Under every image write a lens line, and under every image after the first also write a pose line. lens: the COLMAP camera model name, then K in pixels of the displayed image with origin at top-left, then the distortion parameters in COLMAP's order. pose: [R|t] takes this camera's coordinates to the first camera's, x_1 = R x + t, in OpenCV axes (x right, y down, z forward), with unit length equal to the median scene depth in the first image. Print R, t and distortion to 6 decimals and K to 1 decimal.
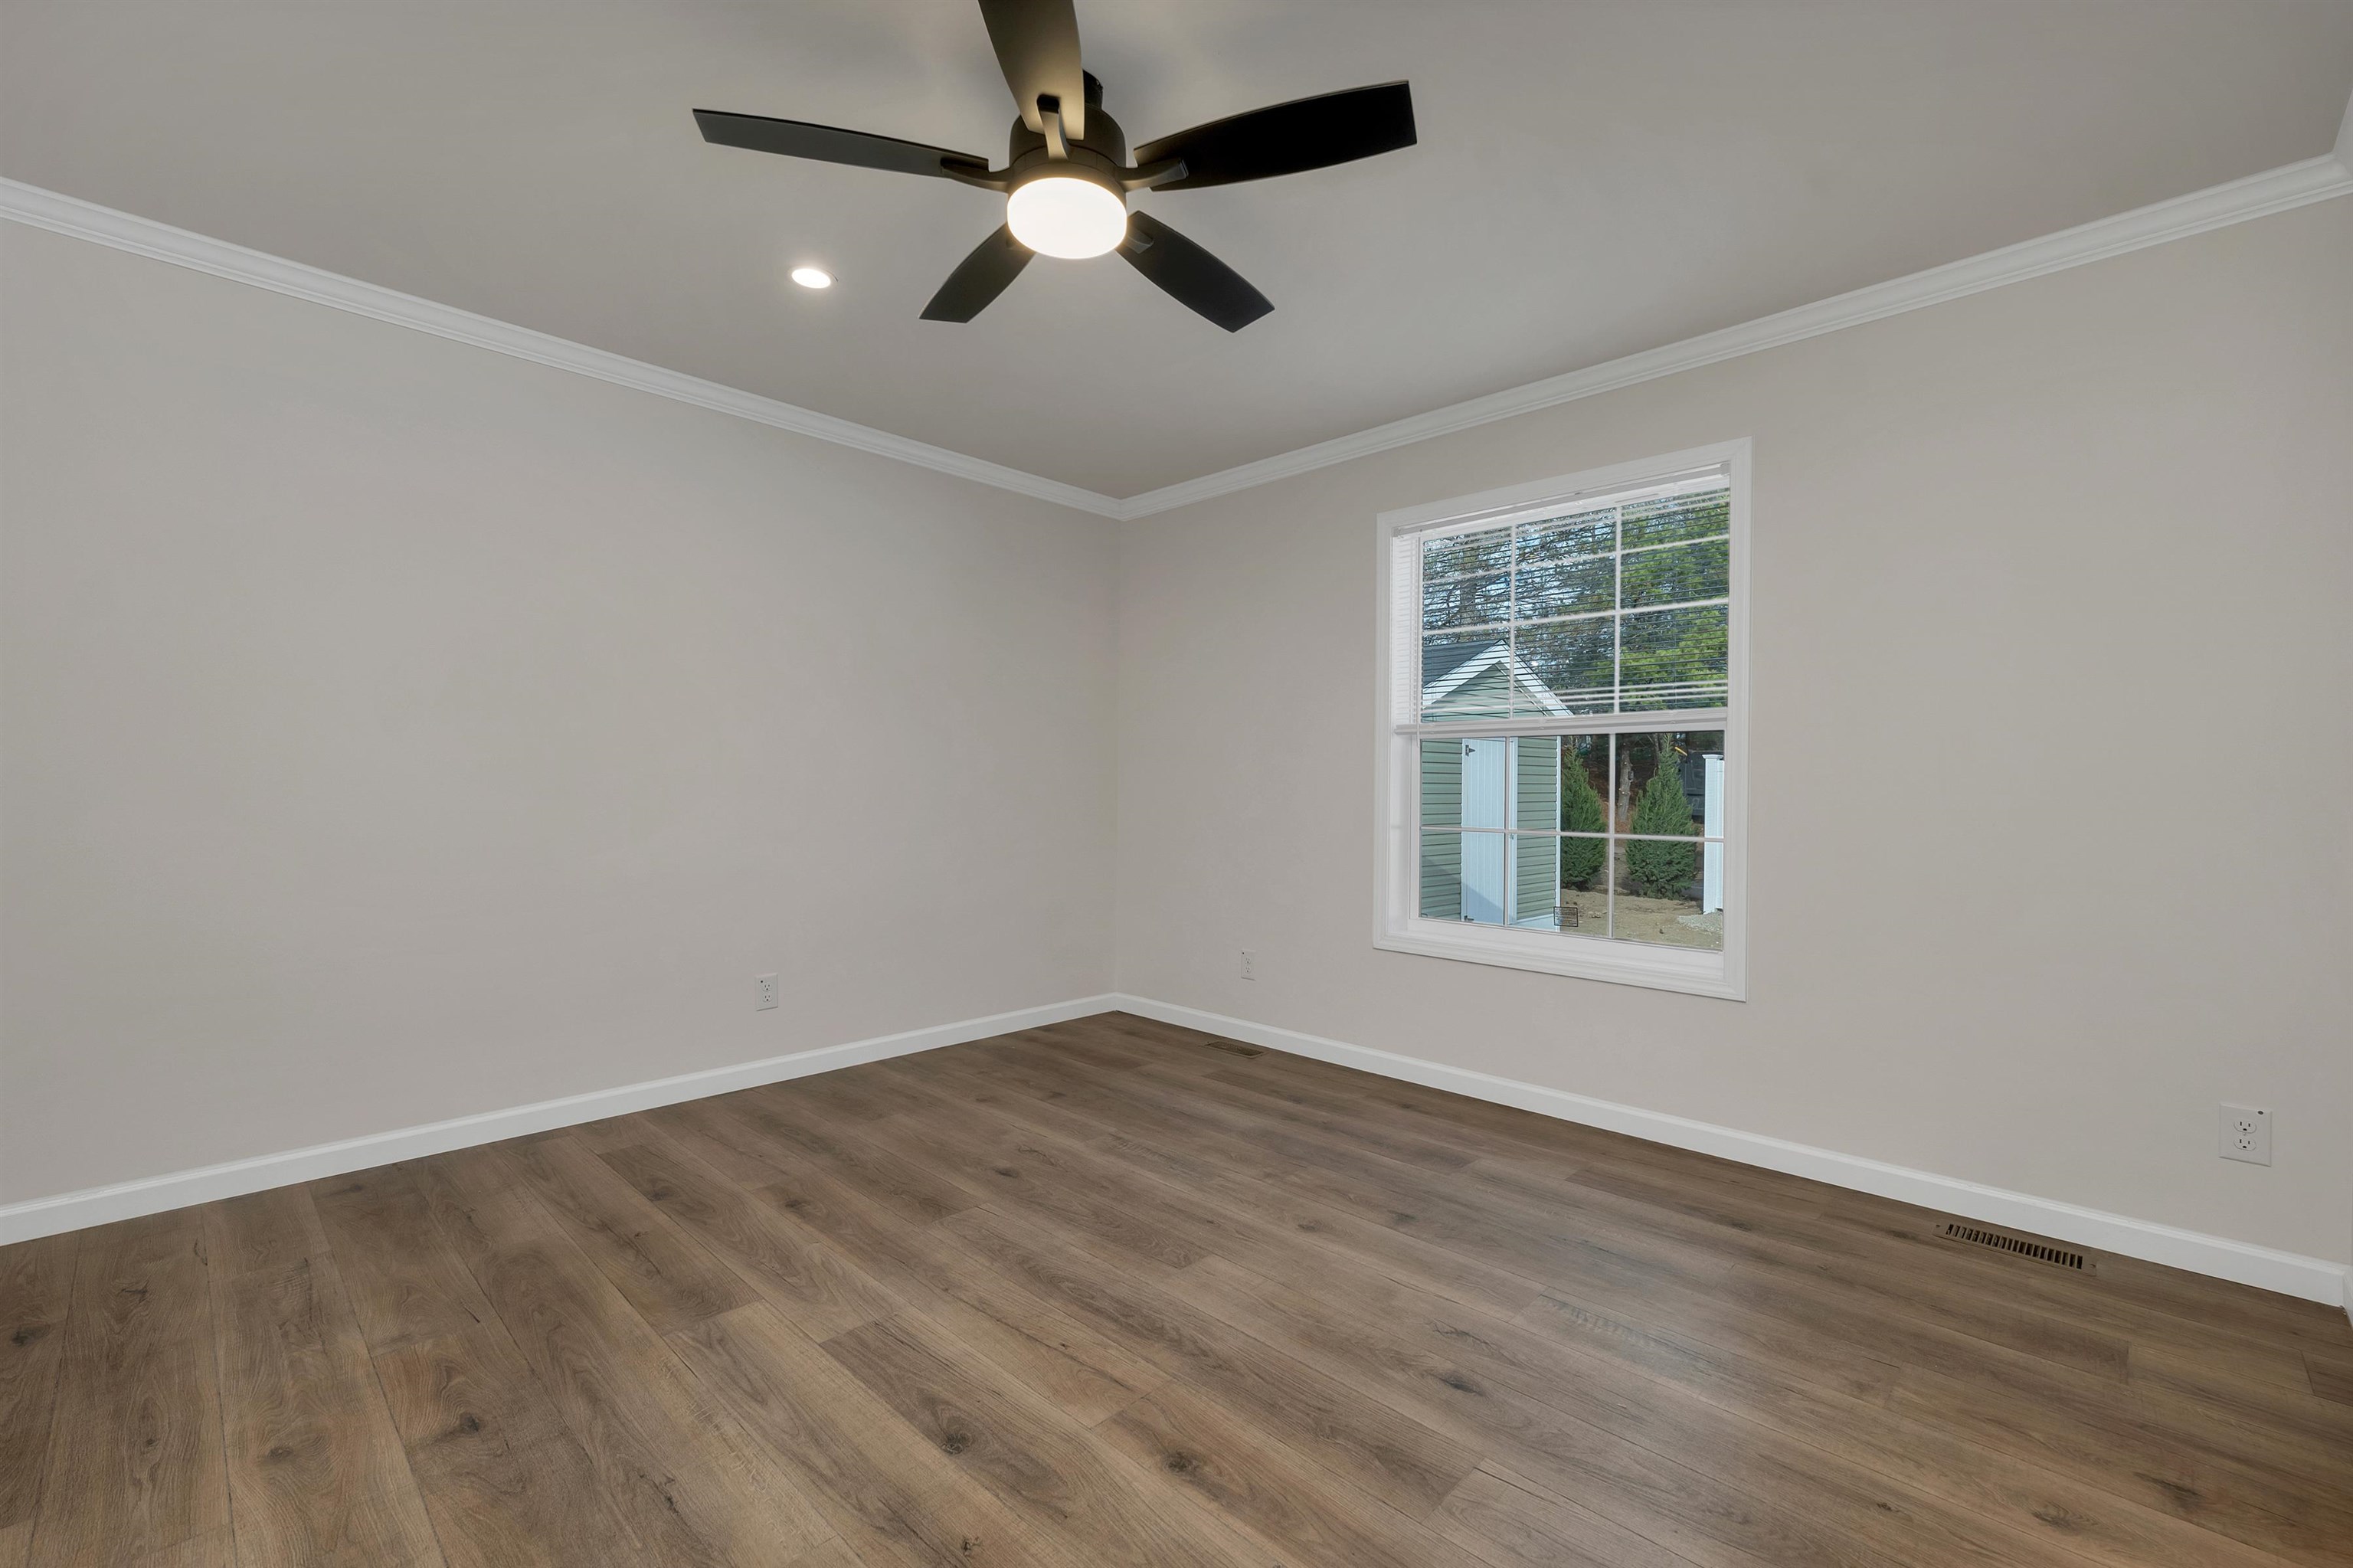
lens RADIAL K [[987.5, 0, 1177.6], [0, 987.5, 785.4], [0, 0, 1]] dist [-0.001578, 0.000003]
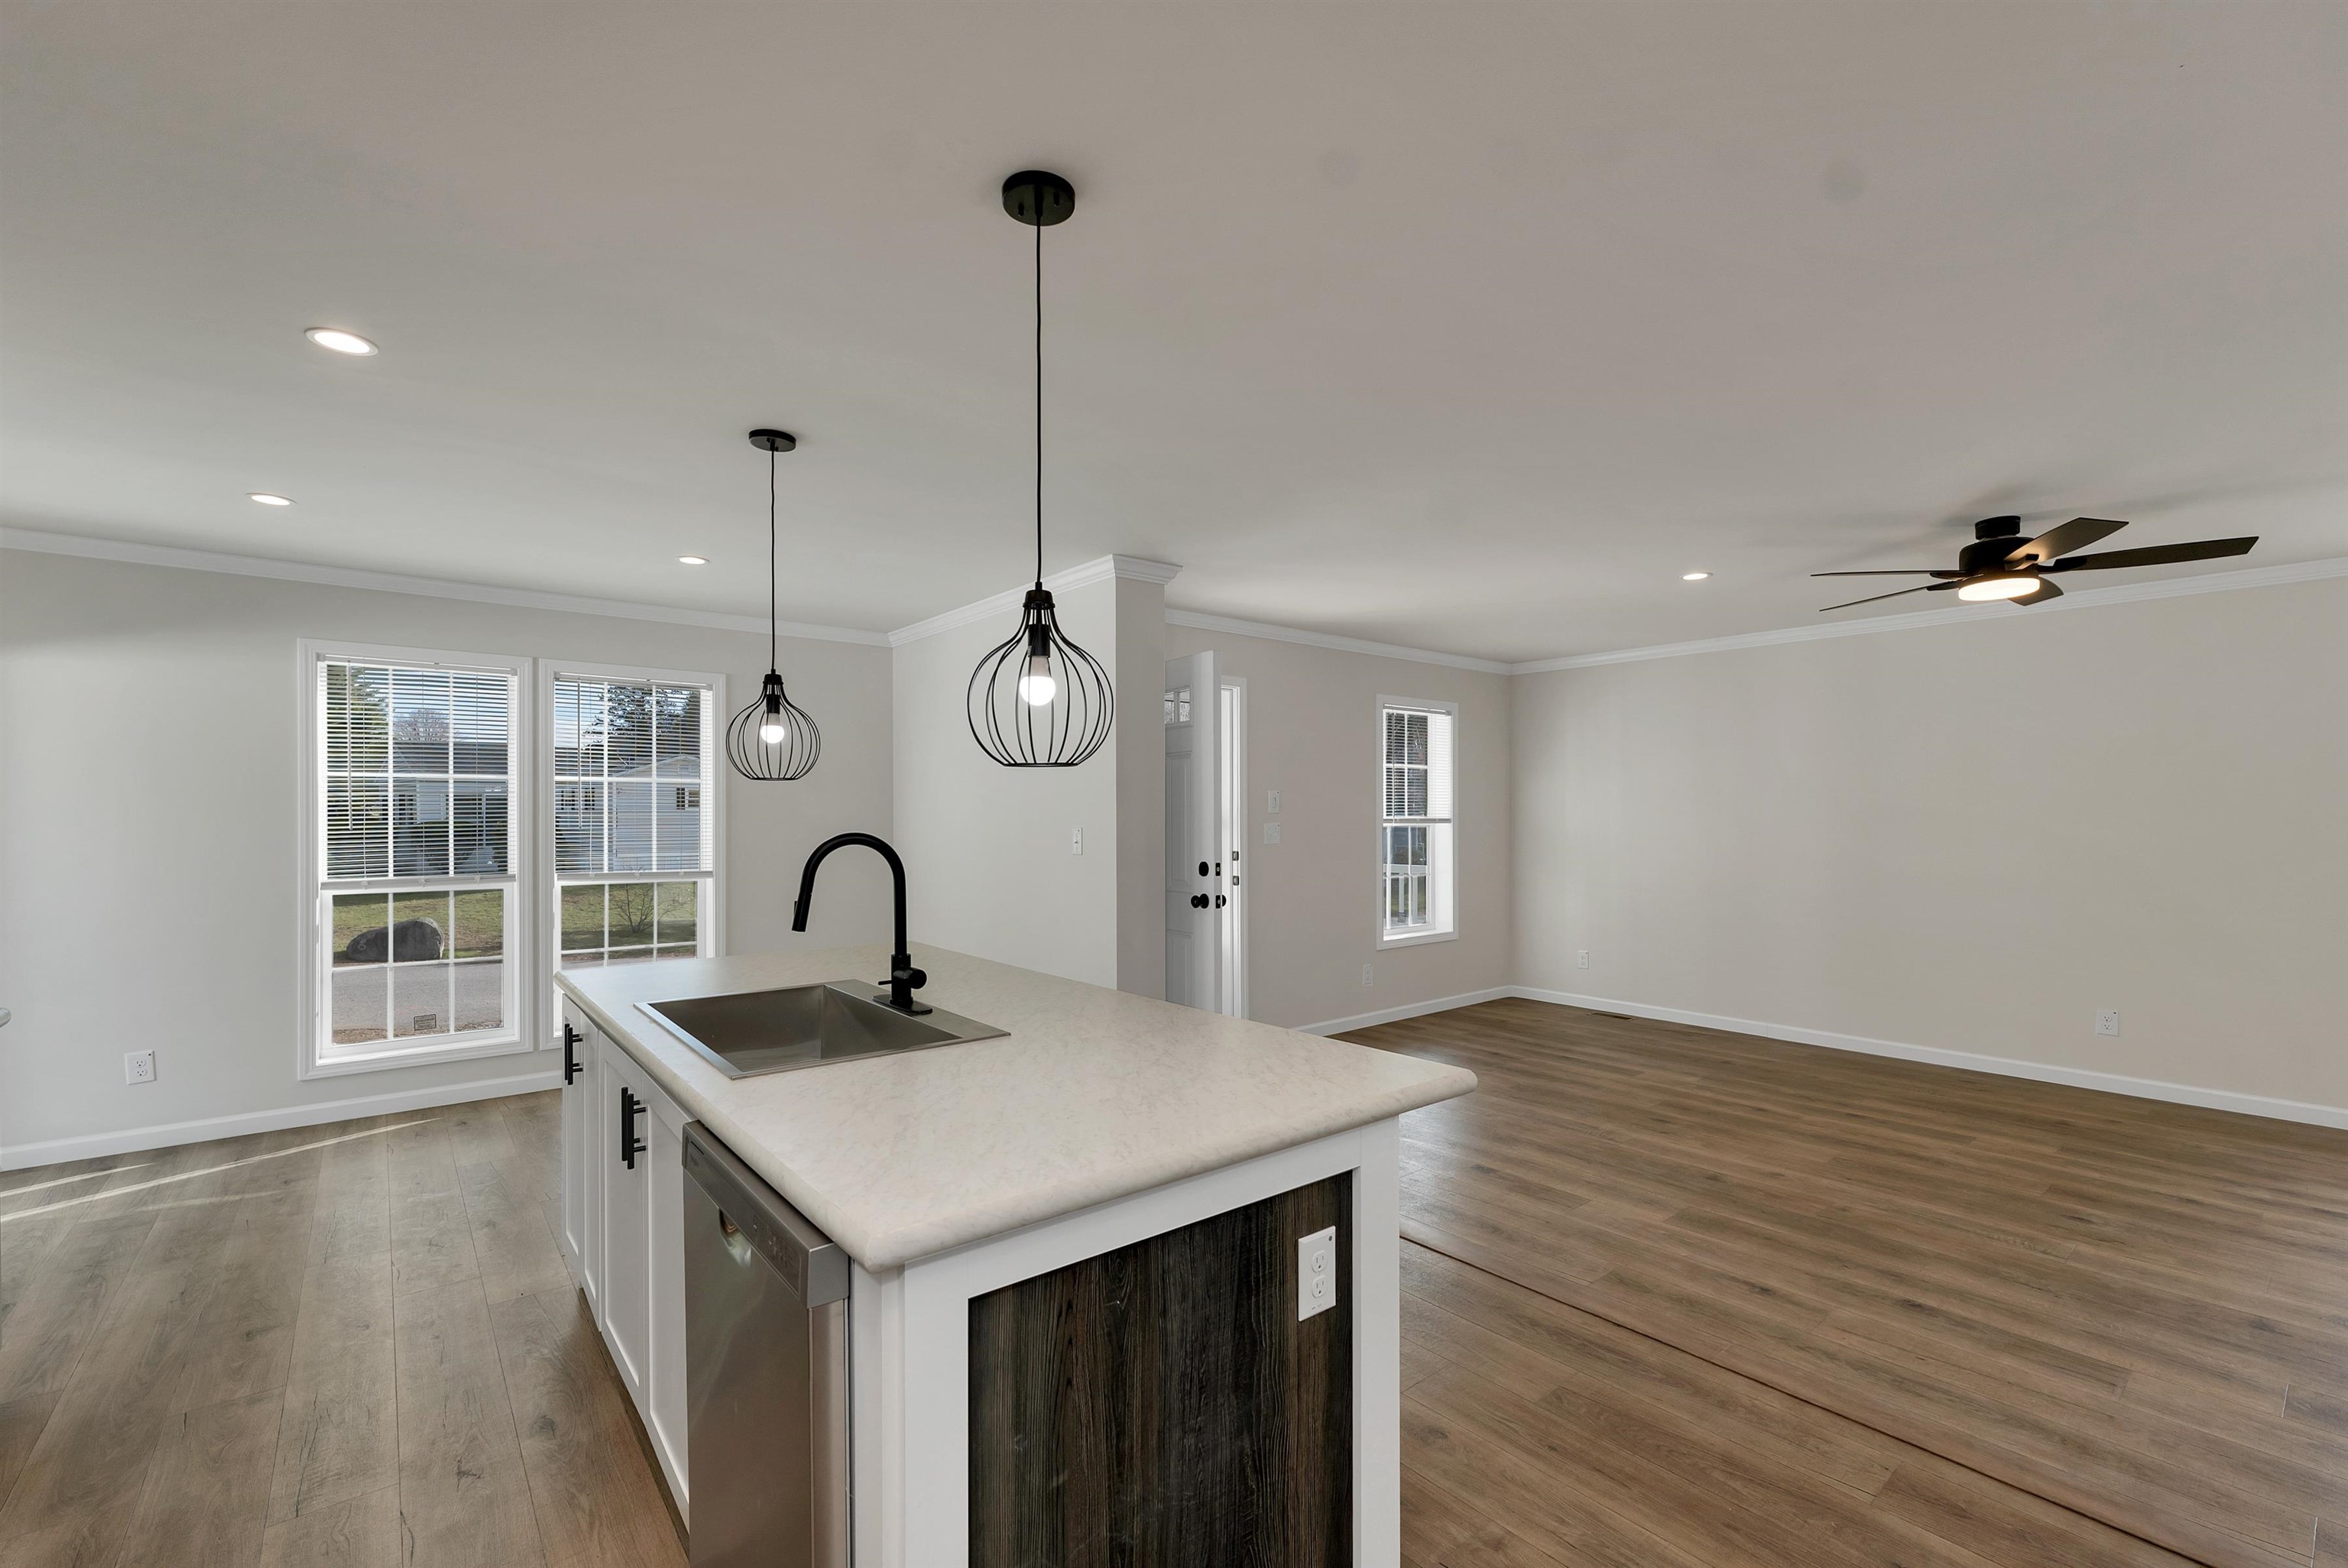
lens RADIAL K [[985.5, 0, 1172.3], [0, 985.5, 810.3], [0, 0, 1]] dist [-0.002840, -0.000263]
pose [[-0.992095, -0.005451, 0.125368, 0.866826], [-0.005570, 0.999984, -0.000599, -0.106910], [-0.125363, -0.001292, -0.992110, 2.614135]]
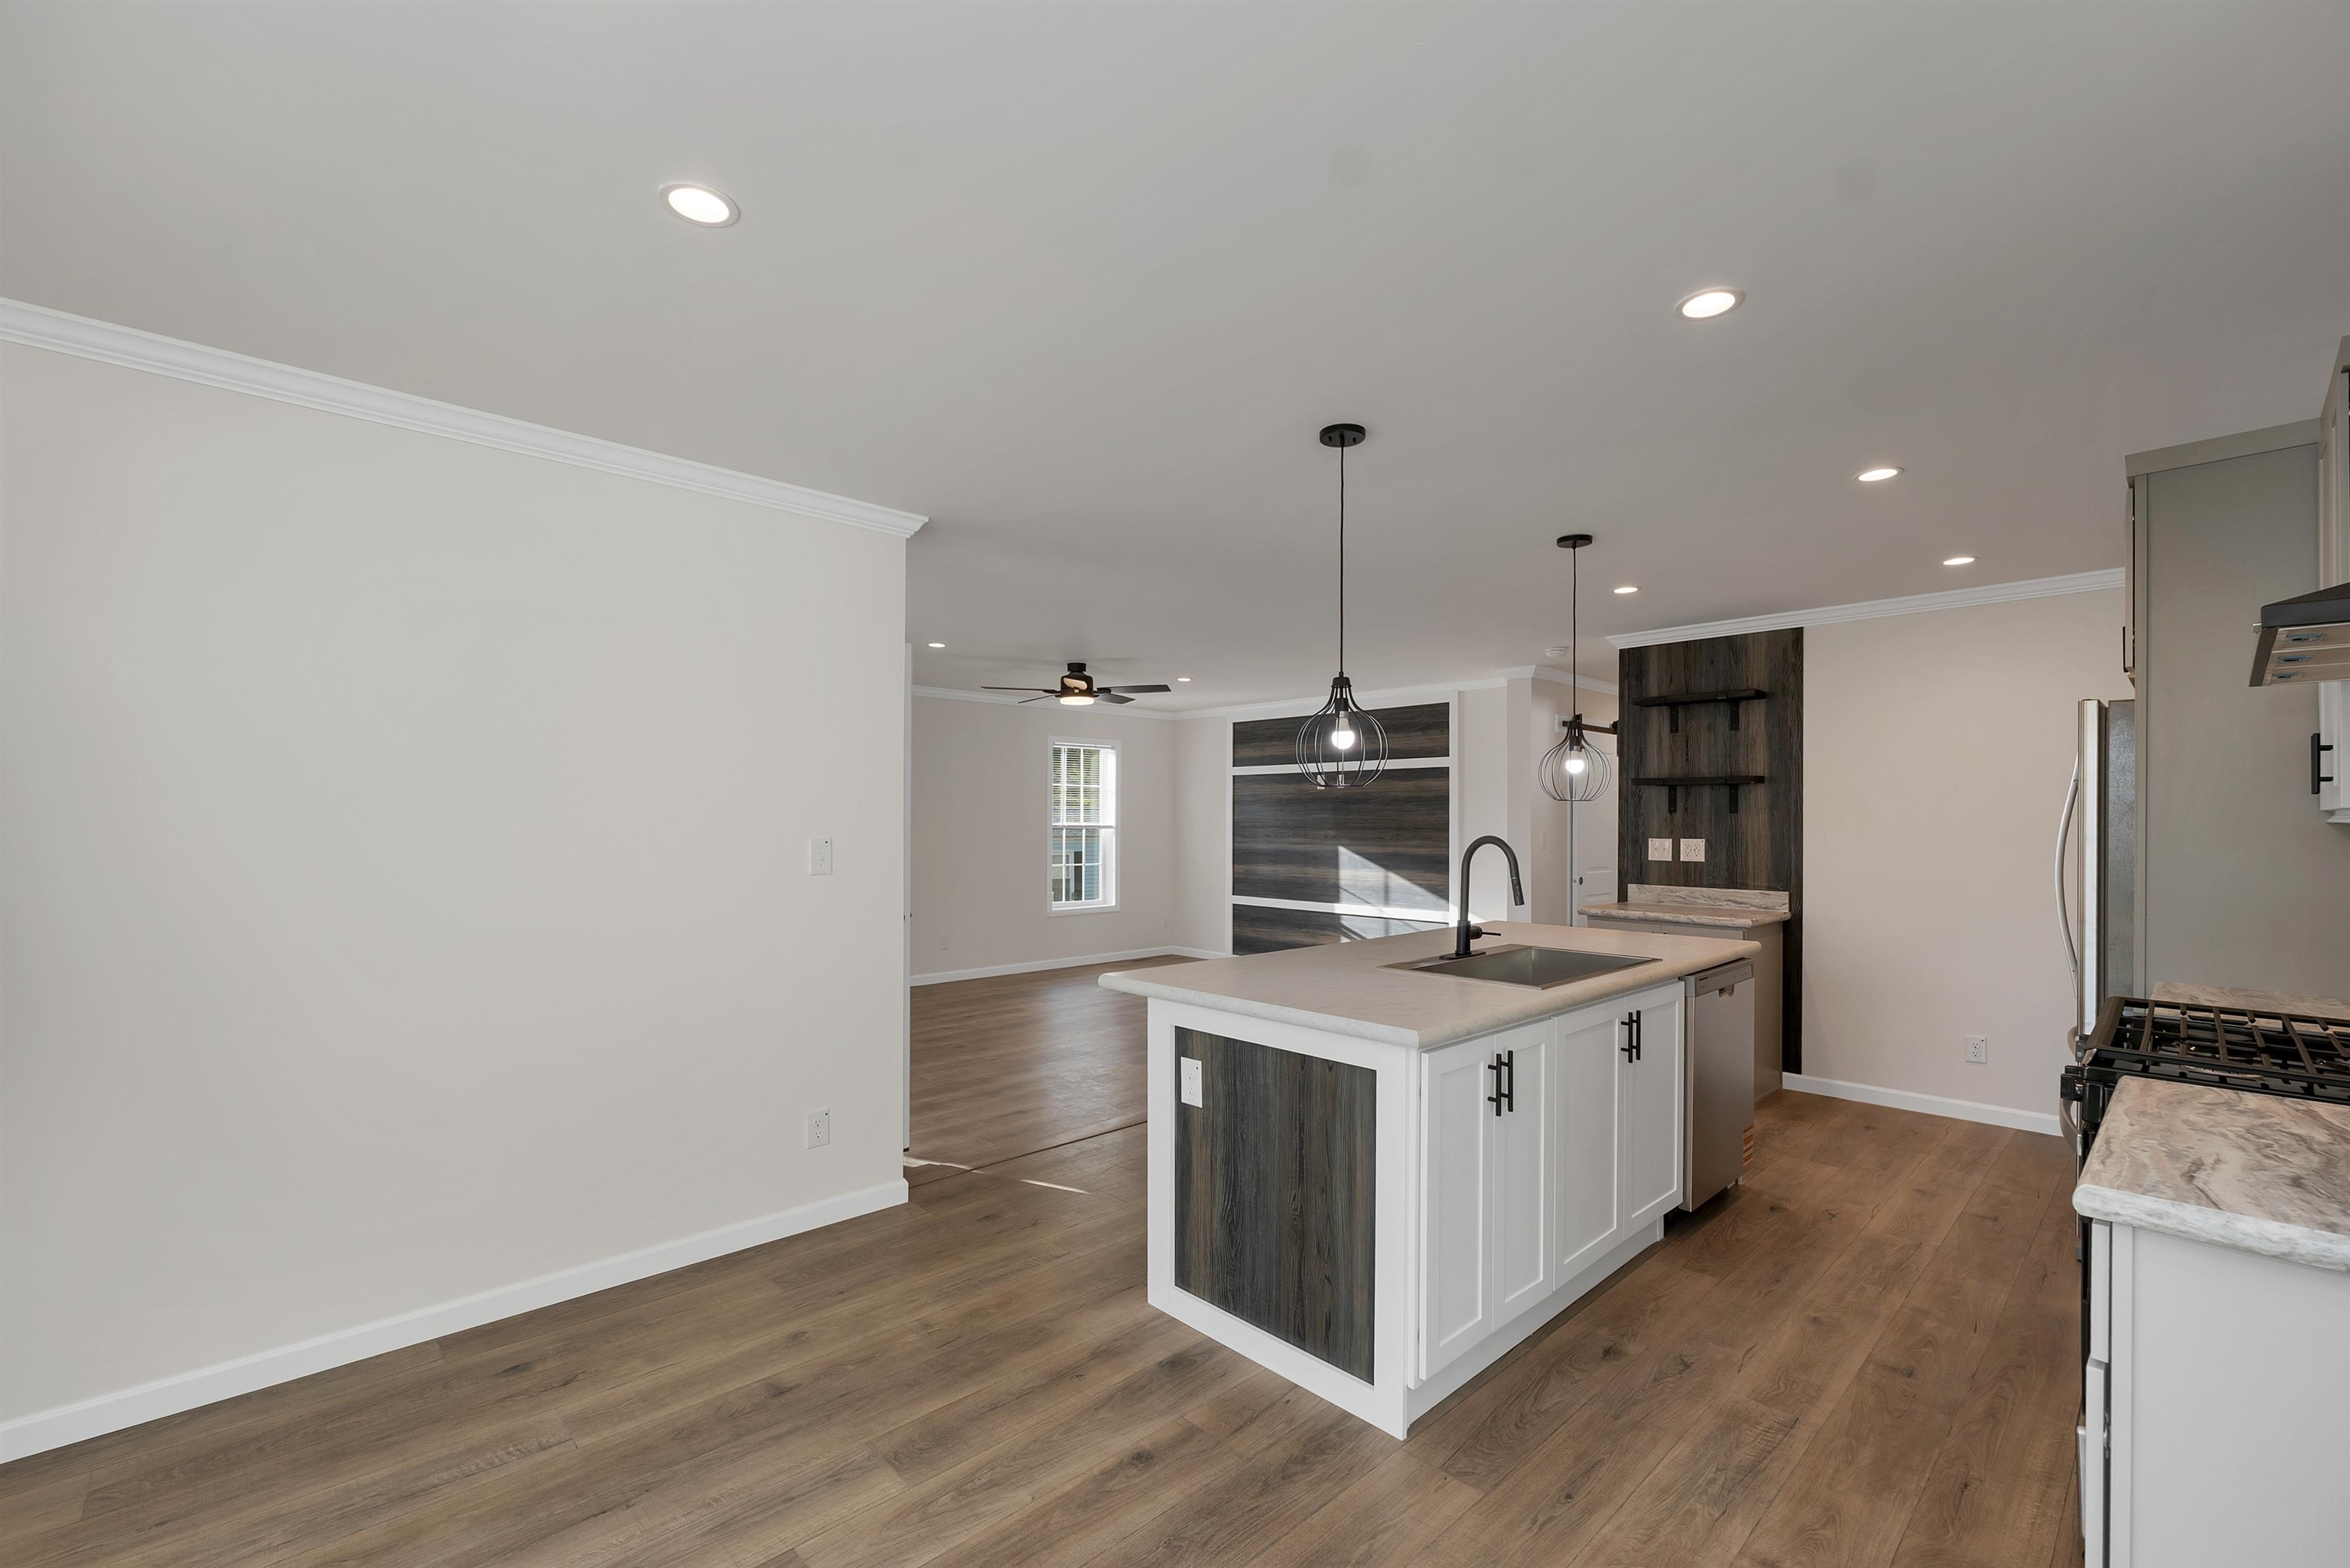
lens RADIAL K [[994.8, 0, 1179.1], [0, 994.8, 820.8], [0, 0, 1]] dist [-0.003023, -0.000675]
pose [[-0.042467, -0.005663, -0.999082, 2.620748], [-0.005658, 0.999969, -0.005428, -0.096031], [0.999082, 0.005422, -0.042498, 1.375830]]
